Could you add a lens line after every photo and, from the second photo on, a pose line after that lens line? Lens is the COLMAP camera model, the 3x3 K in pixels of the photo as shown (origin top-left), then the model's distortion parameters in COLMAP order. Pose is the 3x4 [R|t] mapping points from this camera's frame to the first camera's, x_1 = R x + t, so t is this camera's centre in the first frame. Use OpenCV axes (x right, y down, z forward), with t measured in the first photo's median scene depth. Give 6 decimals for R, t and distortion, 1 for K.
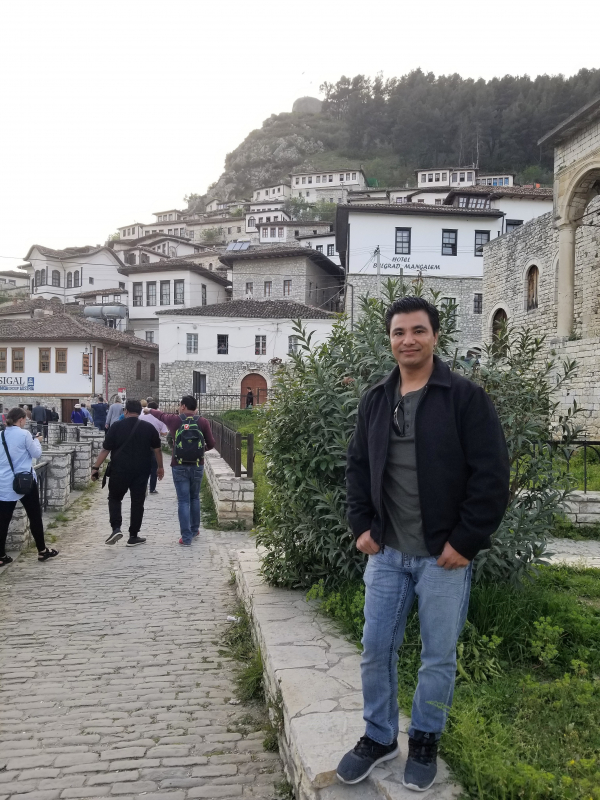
lens RADIAL K [[628.2, 0, 294.9], [0, 628.2, 400.7], [0, 0, 1]] dist [0.041565, -0.021406]
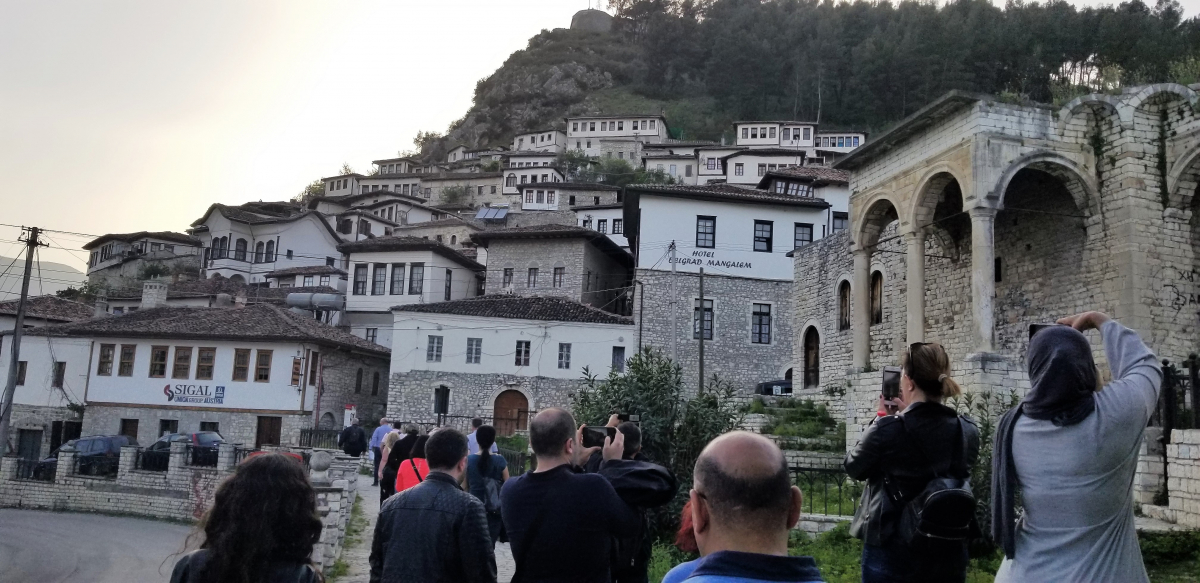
lens RADIAL K [[924.7, 0, 596.0], [0, 924.7, 299.7], [0, 0, 1]] dist [0.089334, -0.009160]
pose [[0.998642, 0.038563, 0.035021, -0.002621], [-0.033333, 0.989690, -0.139296, 0.000810], [-0.040032, 0.137939, 0.989631, -0.057927]]
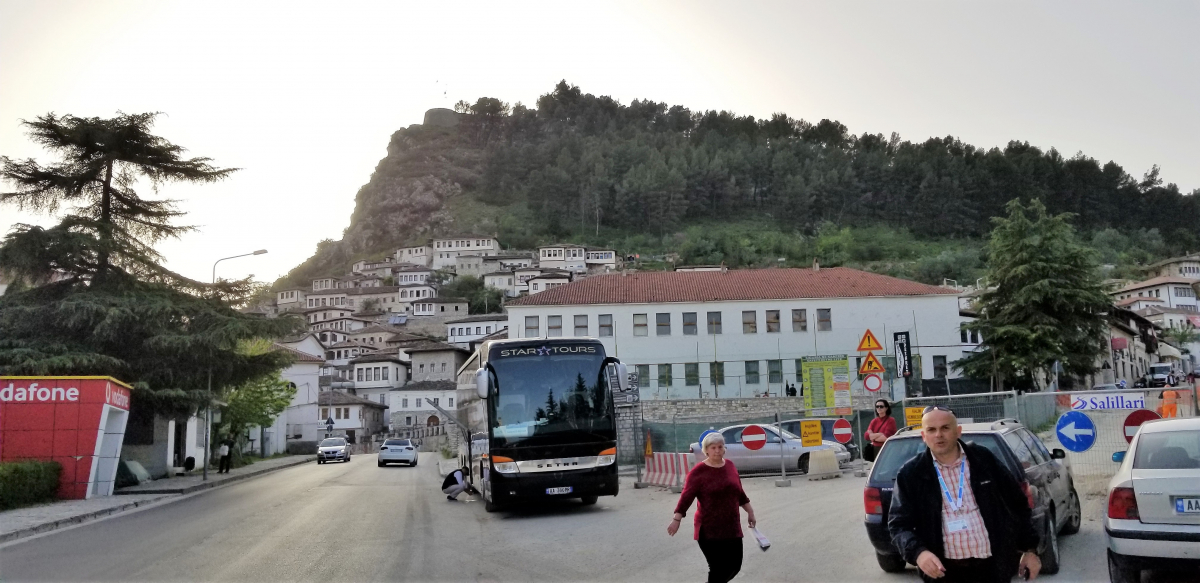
lens RADIAL K [[924.7, 0, 610.7], [0, 924.7, 294.0], [0, 0, 1]] dist [0.089334, -0.009160]
pose [[0.979304, -0.006532, 0.202289, -0.043581], [0.041058, 0.985109, -0.166958, 0.041597], [-0.198186, 0.171809, 0.964989, -0.922751]]
